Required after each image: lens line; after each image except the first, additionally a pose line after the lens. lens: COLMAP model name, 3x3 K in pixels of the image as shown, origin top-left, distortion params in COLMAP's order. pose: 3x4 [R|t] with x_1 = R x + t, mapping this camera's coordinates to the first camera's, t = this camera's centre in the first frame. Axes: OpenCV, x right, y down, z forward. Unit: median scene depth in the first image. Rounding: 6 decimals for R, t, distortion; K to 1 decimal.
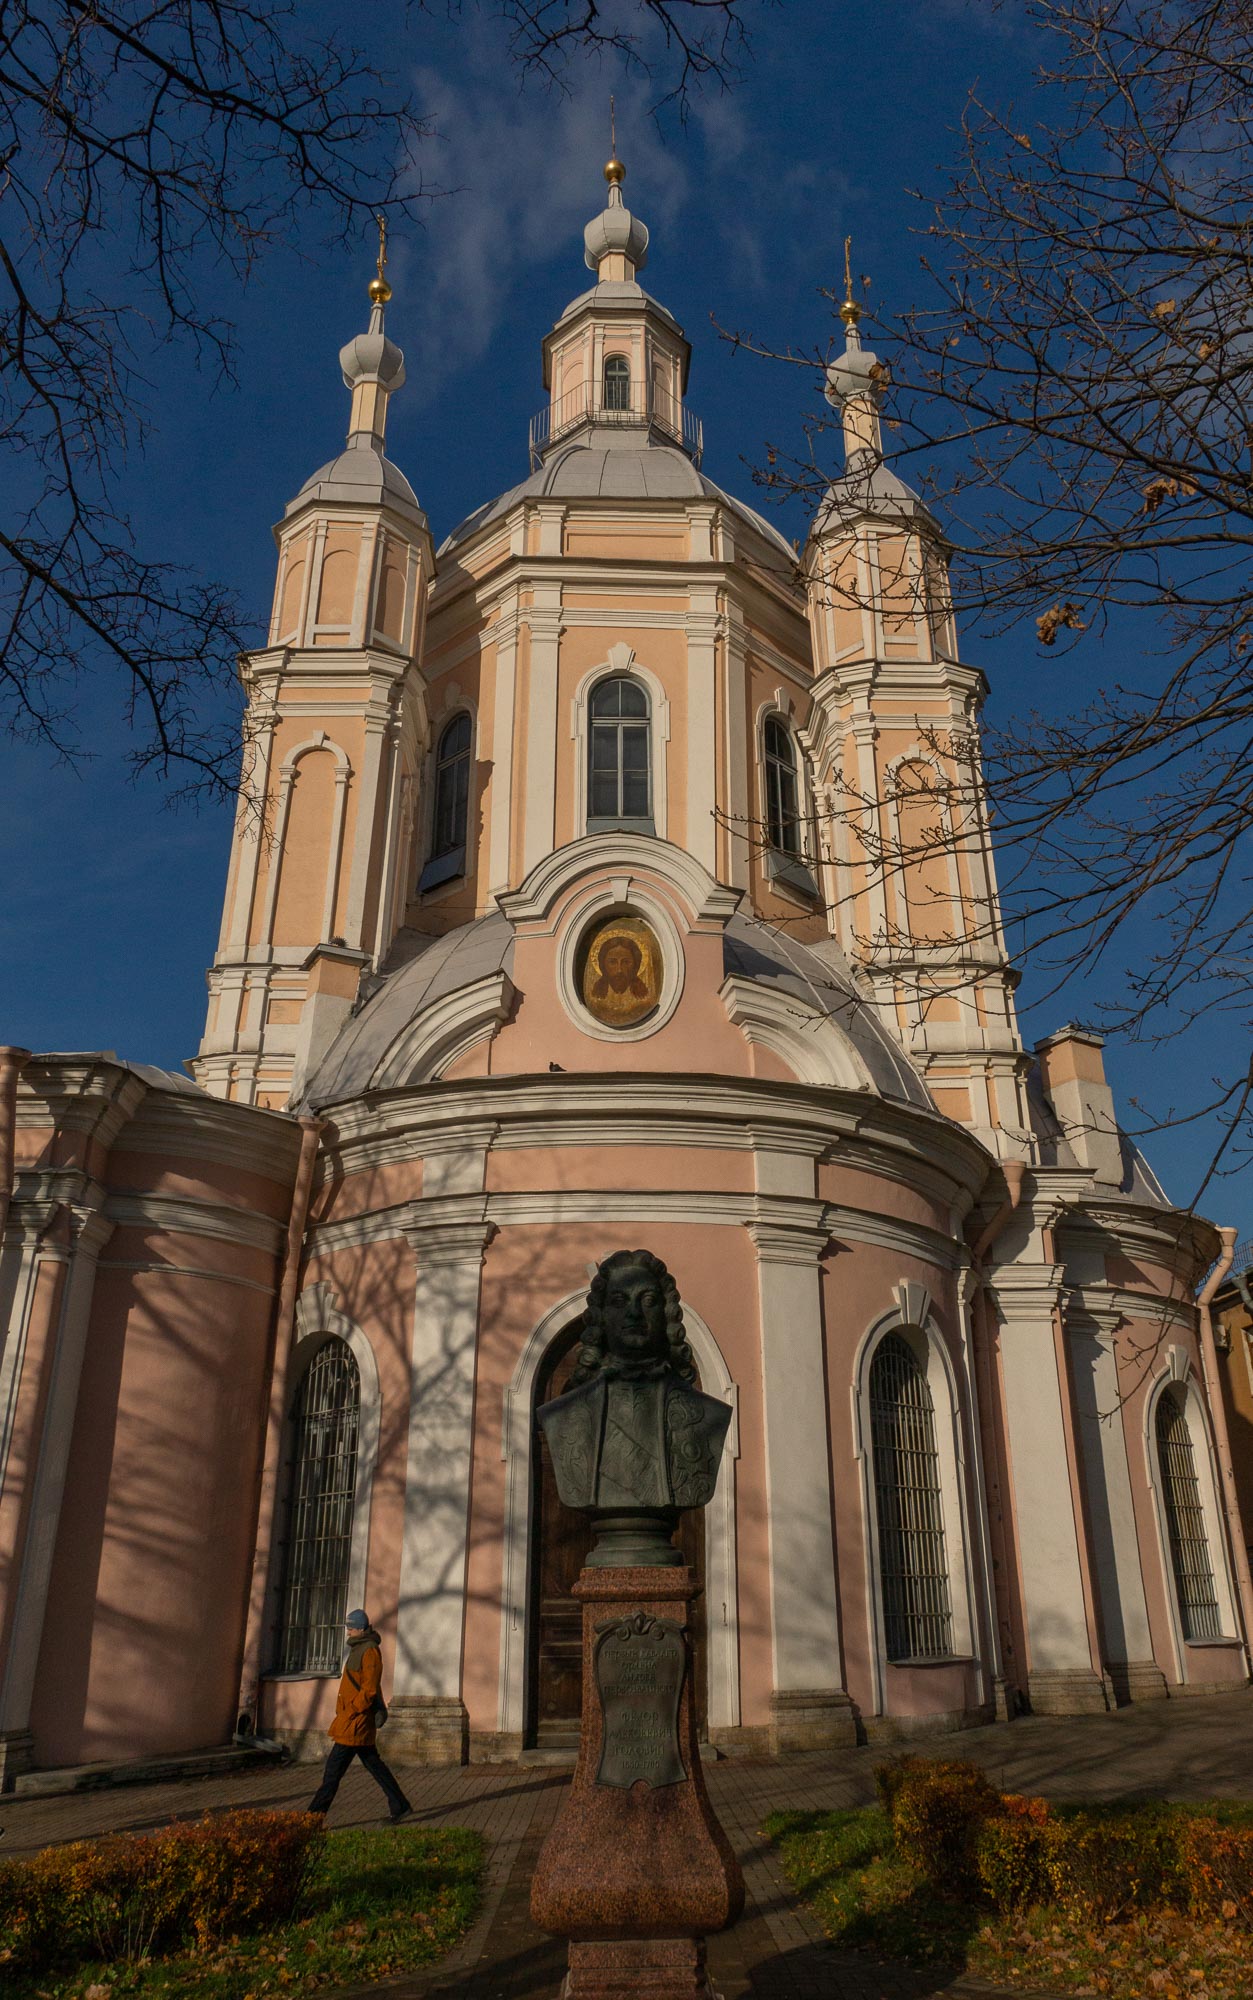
lens RADIAL K [[1482.8, 0, 696.9], [0, 1482.8, 943.1], [0, 0, 1]] dist [0.007207, 0.003099]
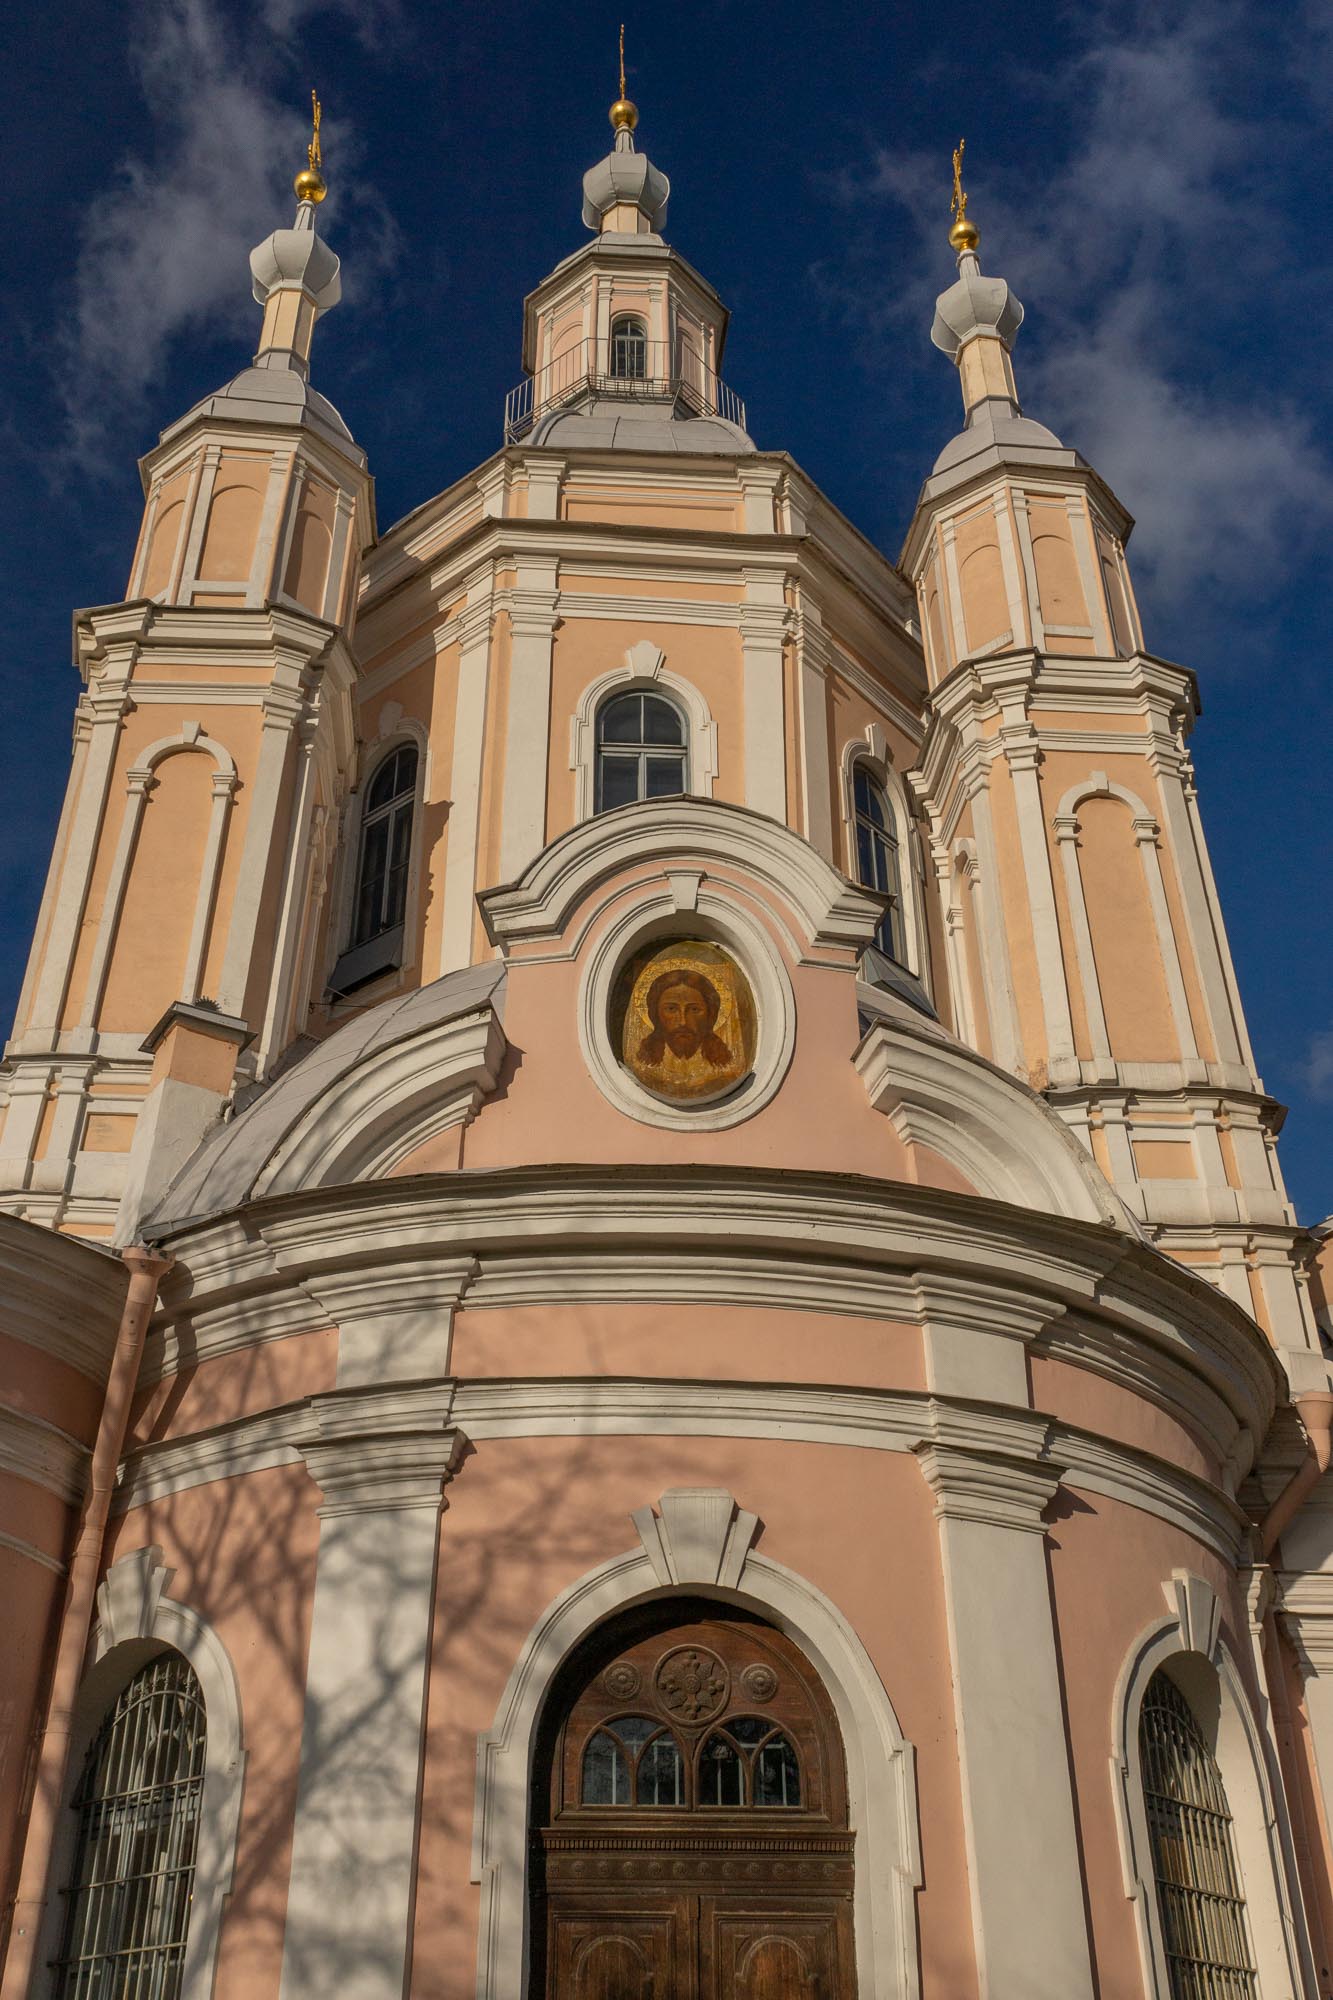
lens RADIAL K [[1883.1, 0, 661.3], [0, 1883.1, 978.5], [0, 0, 1]] dist [0.000401, 0.012386]
pose [[0.999748, 0.021863, 0.005101, -0.053798], [-0.020837, 0.988220, -0.151612, 0.095289], [-0.008356, 0.151467, 0.988427, 0.211357]]
